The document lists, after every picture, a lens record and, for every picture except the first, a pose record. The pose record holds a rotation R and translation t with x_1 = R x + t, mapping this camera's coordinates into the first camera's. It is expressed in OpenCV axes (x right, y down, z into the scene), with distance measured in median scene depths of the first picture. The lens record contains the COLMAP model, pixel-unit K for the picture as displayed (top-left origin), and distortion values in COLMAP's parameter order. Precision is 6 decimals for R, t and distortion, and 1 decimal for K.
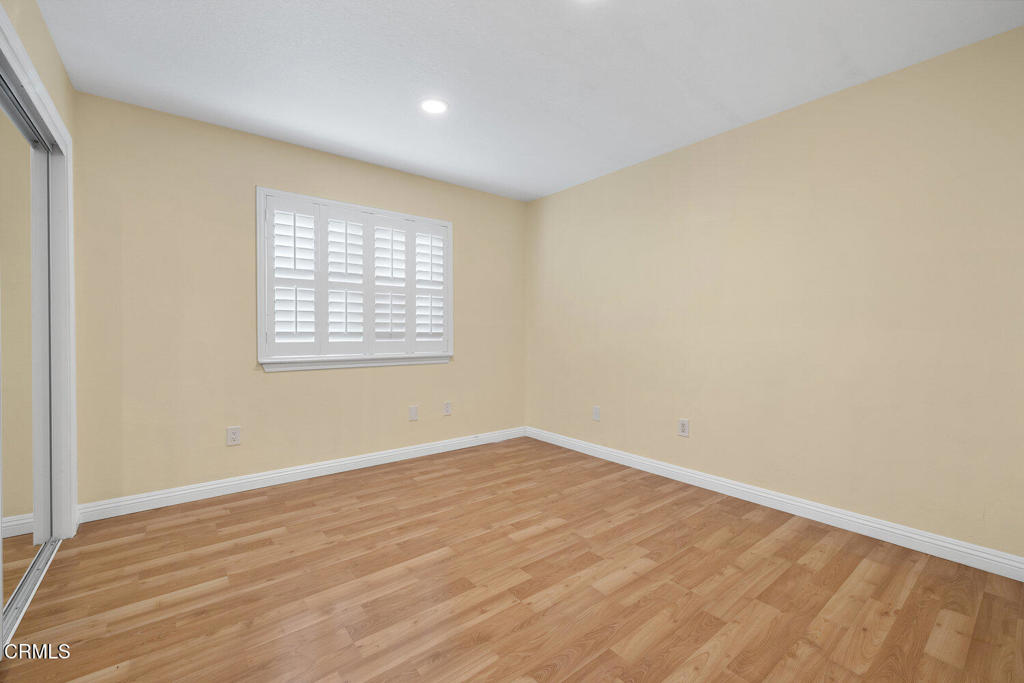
lens RADIAL K [[429.4, 0, 501.2], [0, 429.4, 351.0], [0, 0, 1]] dist [0.002329, -0.001214]
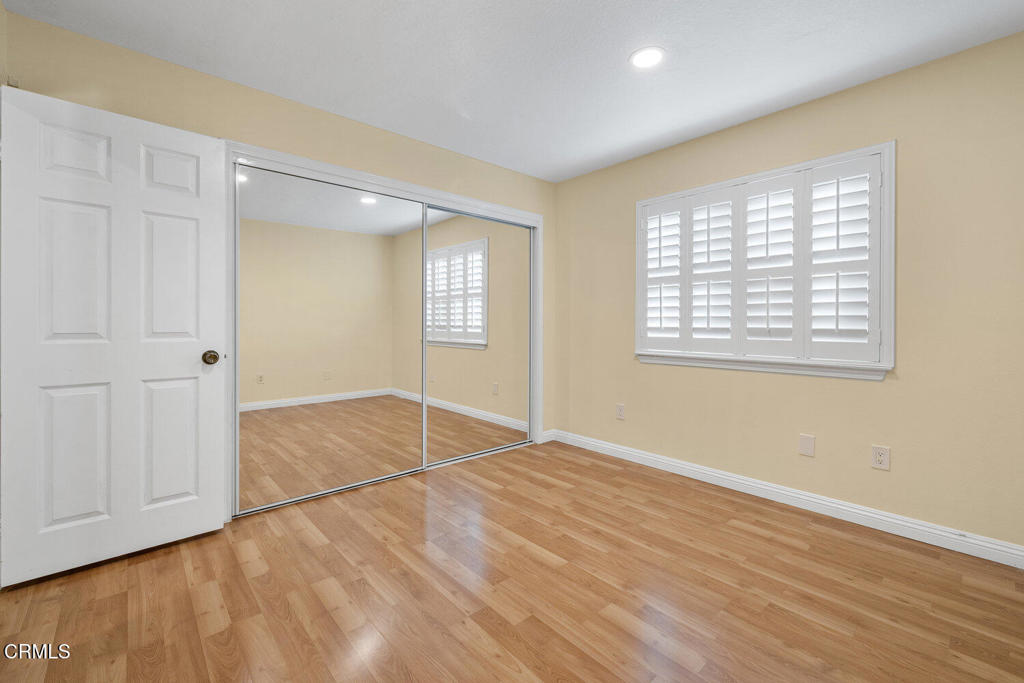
lens RADIAL K [[429.4, 0, 513.6], [0, 429.4, 338.1], [0, 0, 1]] dist [0.002329, -0.001214]
pose [[0.071541, 0.027864, -0.997048, 0.542978], [-0.051870, 0.998361, 0.024179, -0.024311], [0.996088, 0.049987, 0.072869, 0.566802]]
